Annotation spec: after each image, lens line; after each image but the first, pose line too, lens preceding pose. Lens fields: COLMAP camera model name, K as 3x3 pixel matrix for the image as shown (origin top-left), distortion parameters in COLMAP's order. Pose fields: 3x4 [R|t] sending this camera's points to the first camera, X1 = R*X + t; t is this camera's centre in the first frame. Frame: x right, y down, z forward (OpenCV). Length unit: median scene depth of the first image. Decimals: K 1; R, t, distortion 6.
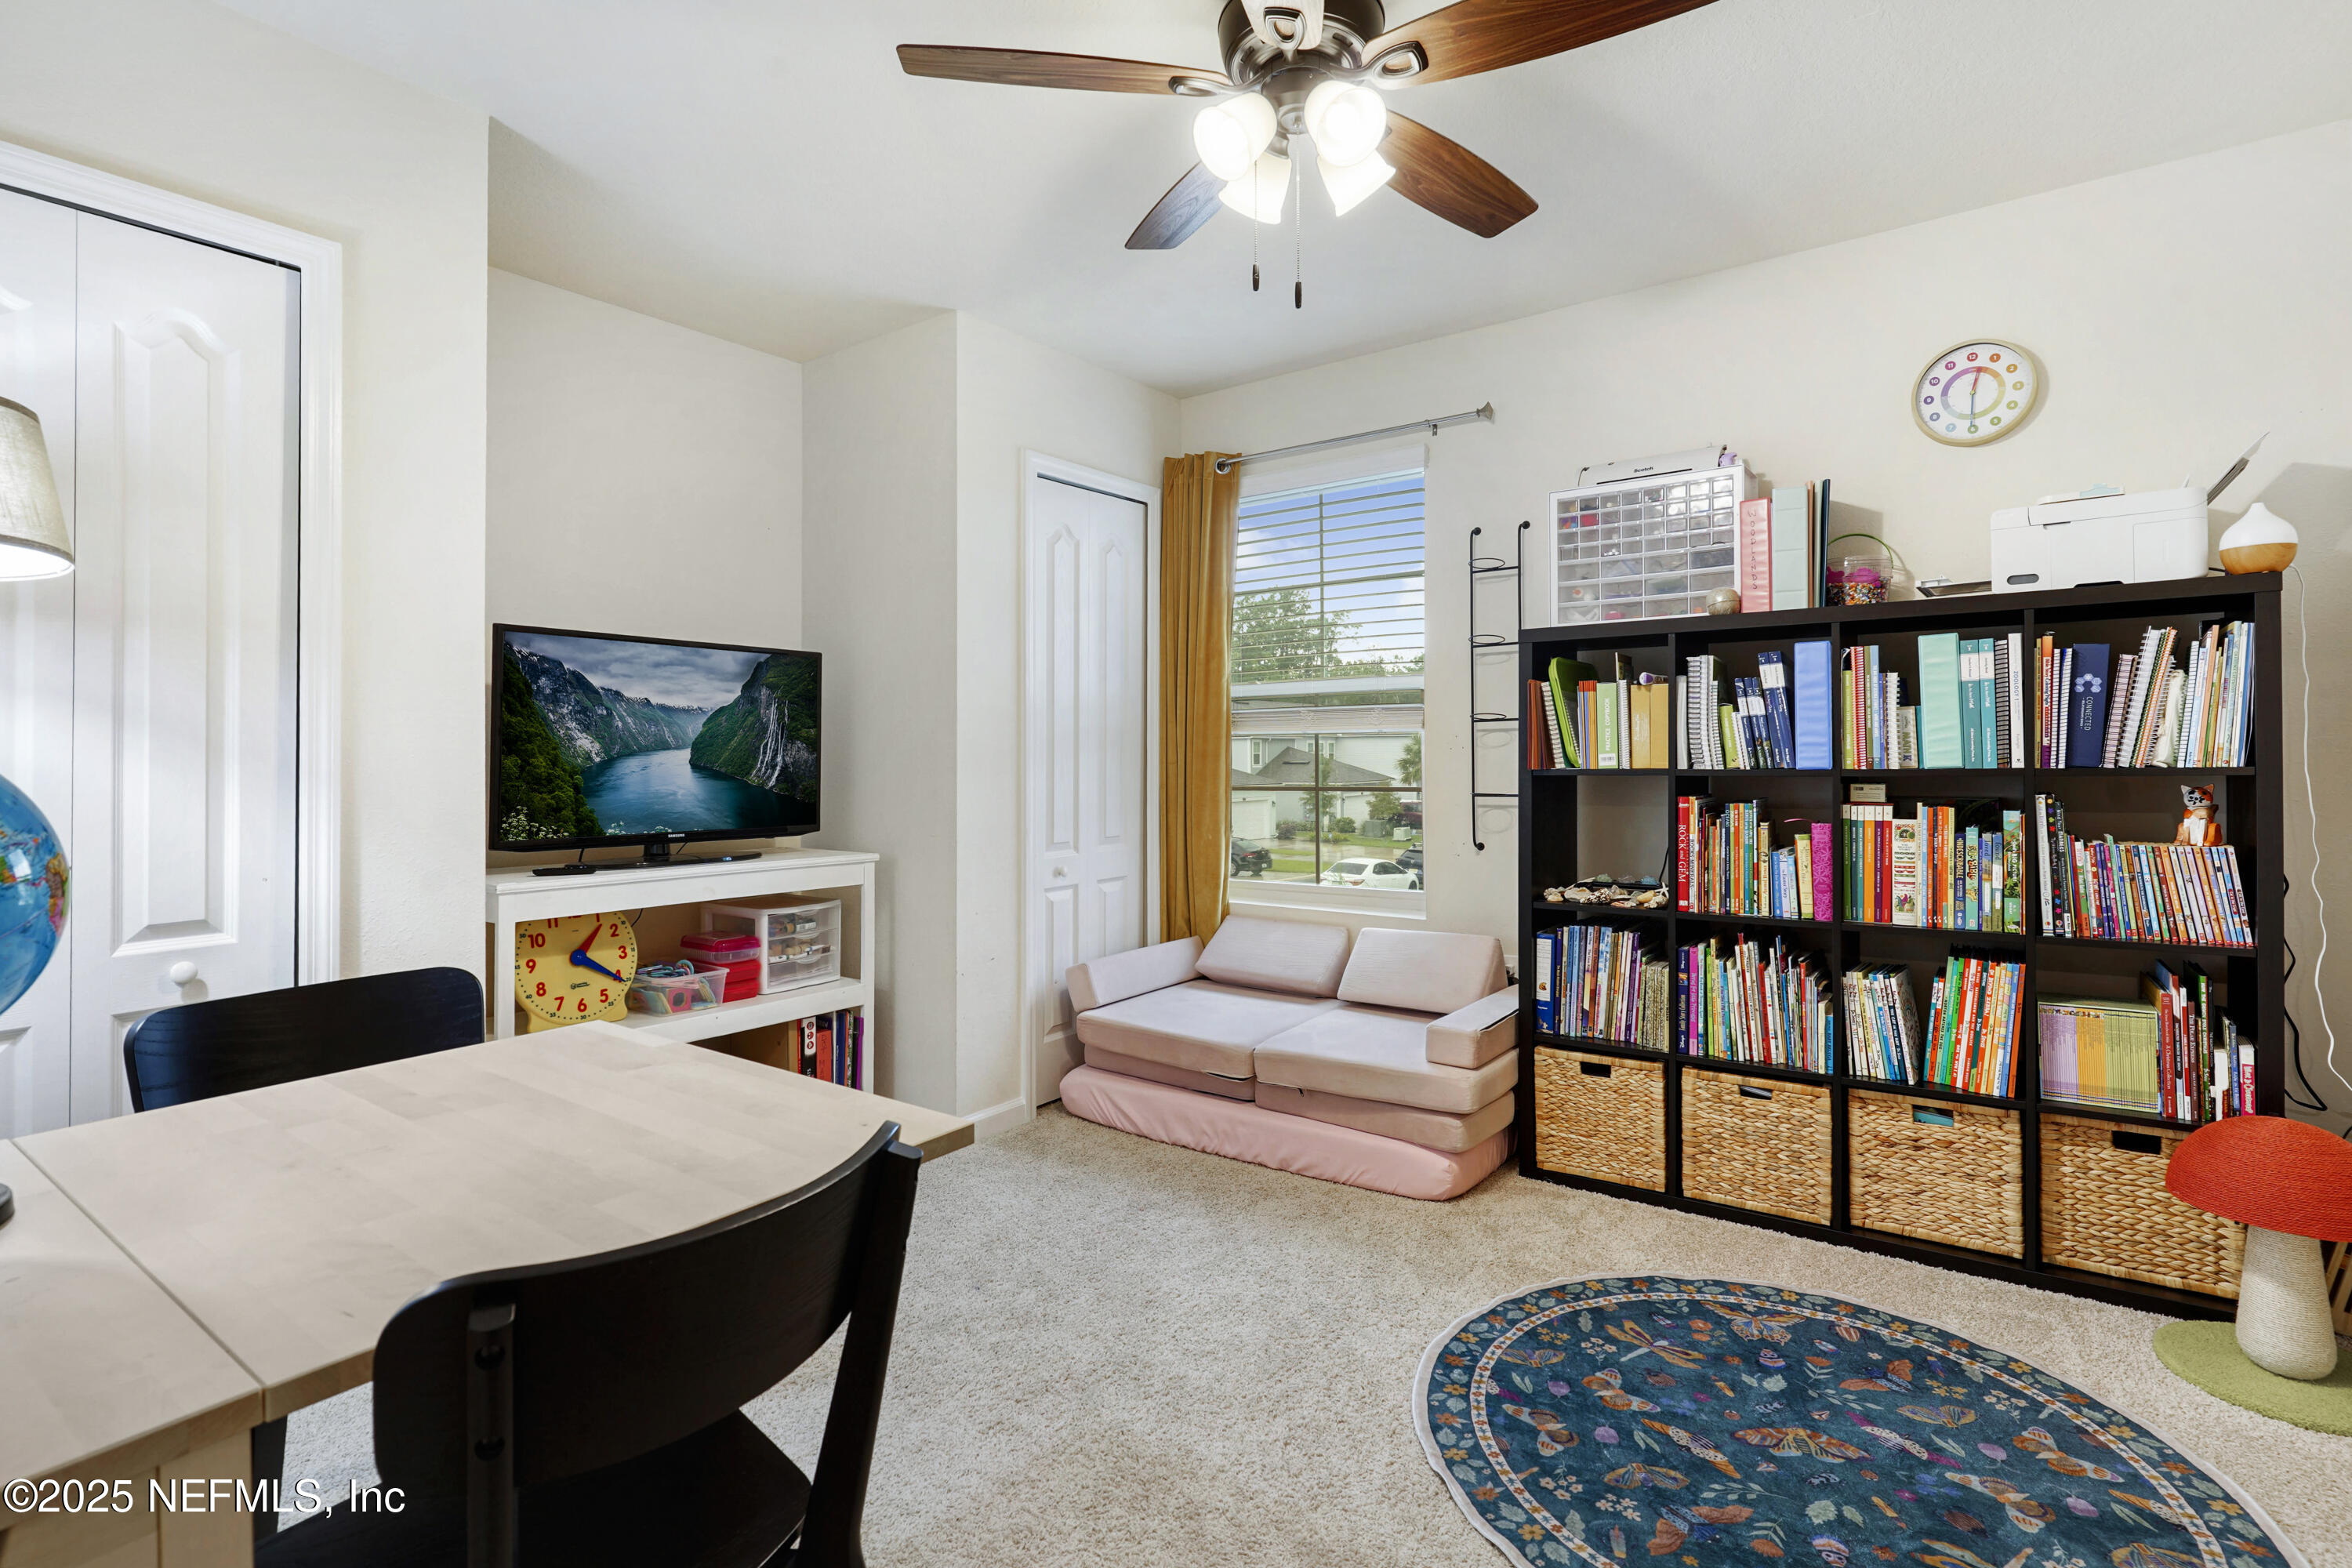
lens RADIAL K [[1145.1, 0, 1151.0], [0, 1145.1, 733.2], [0, 0, 1]] dist [-0.014289, 0.006104]
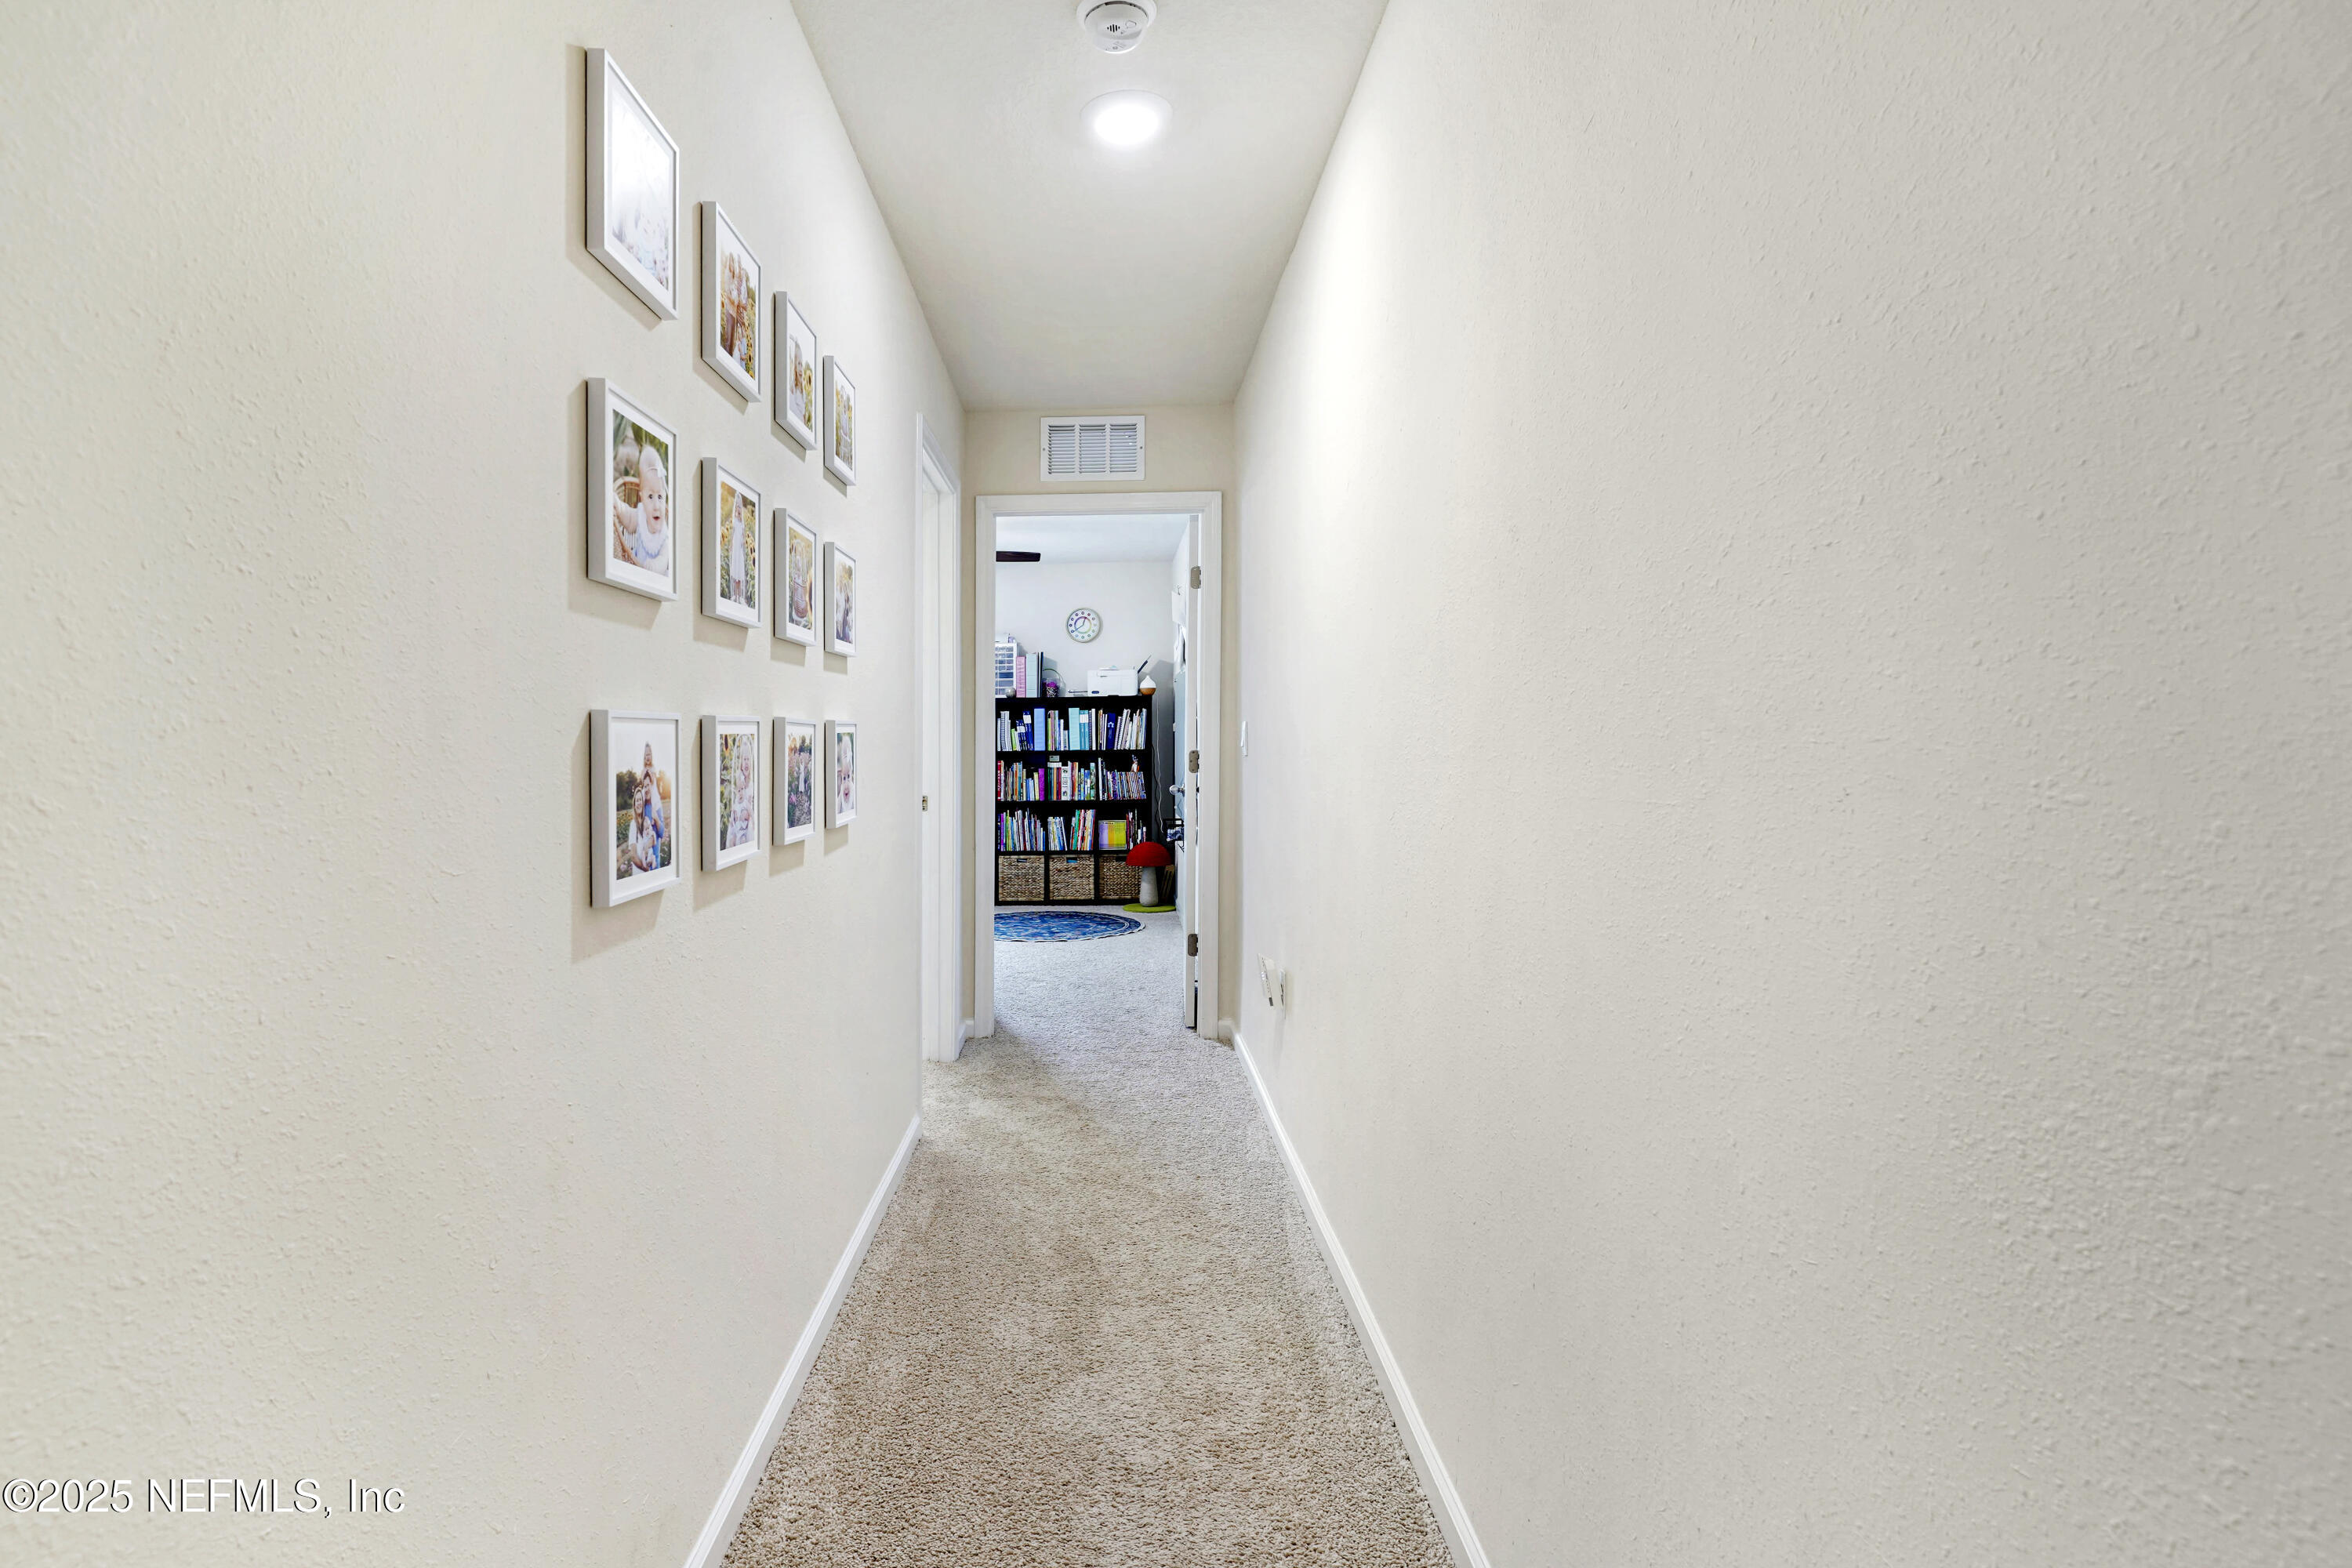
lens RADIAL K [[1145.1, 0, 1173.3], [0, 1145.1, 772.8], [0, 0, 1]] dist [-0.014289, 0.006104]
pose [[0.752921, -0.009556, 0.658042, -1.186159], [-0.006926, 0.999724, 0.022444, 0.020560], [-0.658075, -0.021456, 0.752647, -1.567038]]
